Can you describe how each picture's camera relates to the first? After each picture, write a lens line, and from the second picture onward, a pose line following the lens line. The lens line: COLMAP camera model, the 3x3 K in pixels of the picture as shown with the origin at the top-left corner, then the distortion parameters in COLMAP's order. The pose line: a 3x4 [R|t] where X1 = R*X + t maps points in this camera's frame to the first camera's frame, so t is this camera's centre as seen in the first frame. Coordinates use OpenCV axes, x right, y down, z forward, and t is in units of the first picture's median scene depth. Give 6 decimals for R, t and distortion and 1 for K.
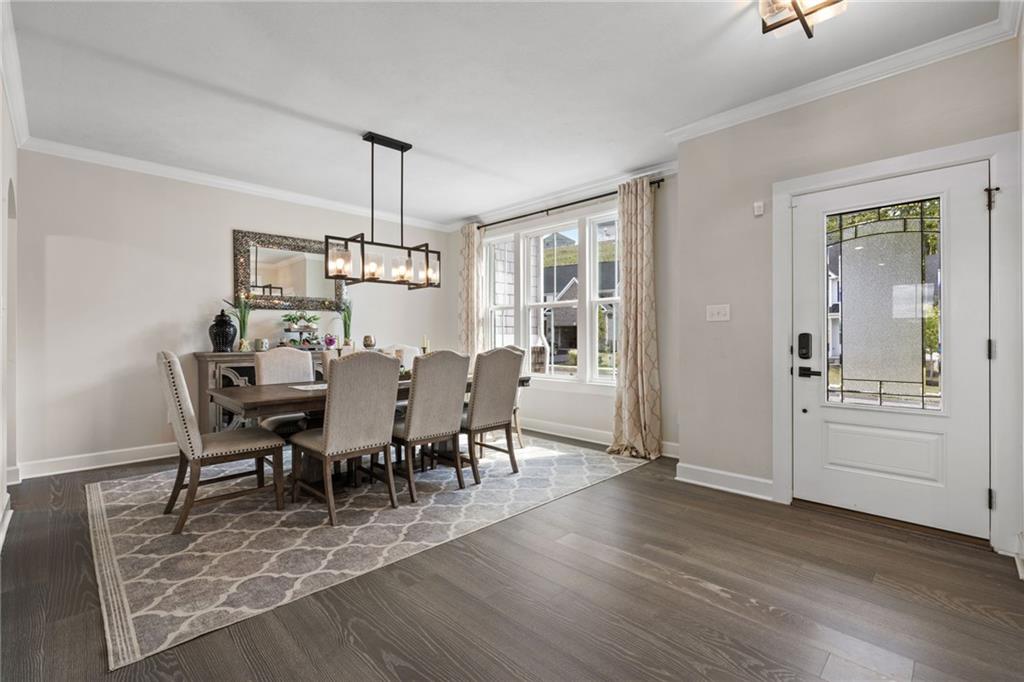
lens RADIAL K [[457.9, 0, 514.6], [0, 457.9, 337.6], [0, 0, 1]] dist [0.000442, 0.000185]
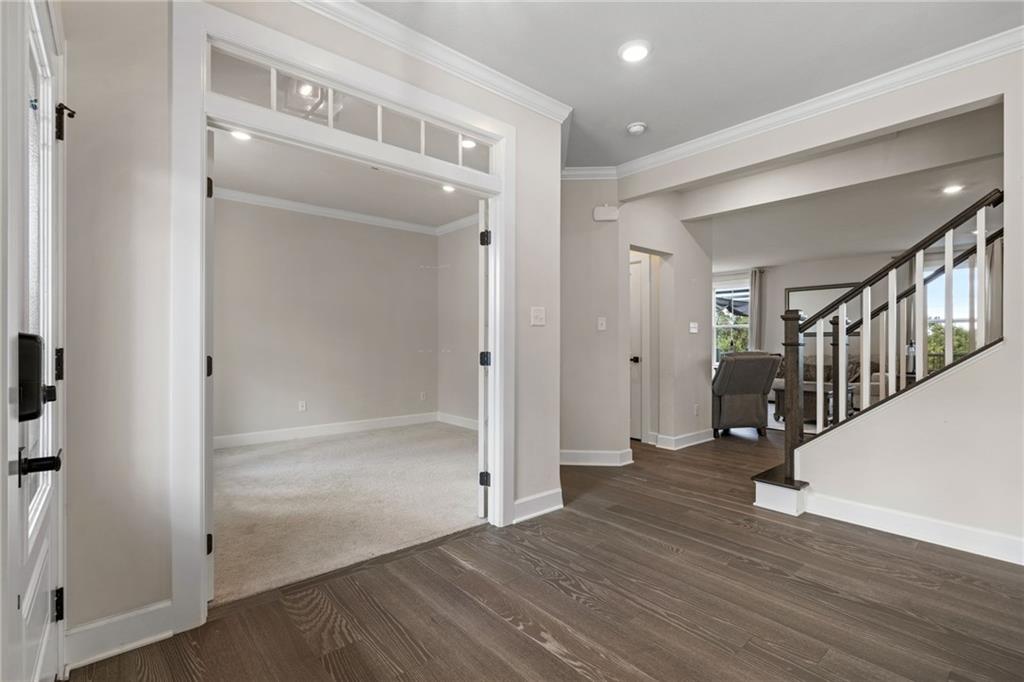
lens RADIAL K [[457.9, 0, 514.6], [0, 457.9, 337.6], [0, 0, 1]] dist [0.000442, 0.000185]
pose [[-0.996383, -0.001659, 0.084960, 0.459177], [-0.001983, 0.999991, -0.003724, -0.012793], [-0.084953, -0.003879, -0.996377, 1.951822]]
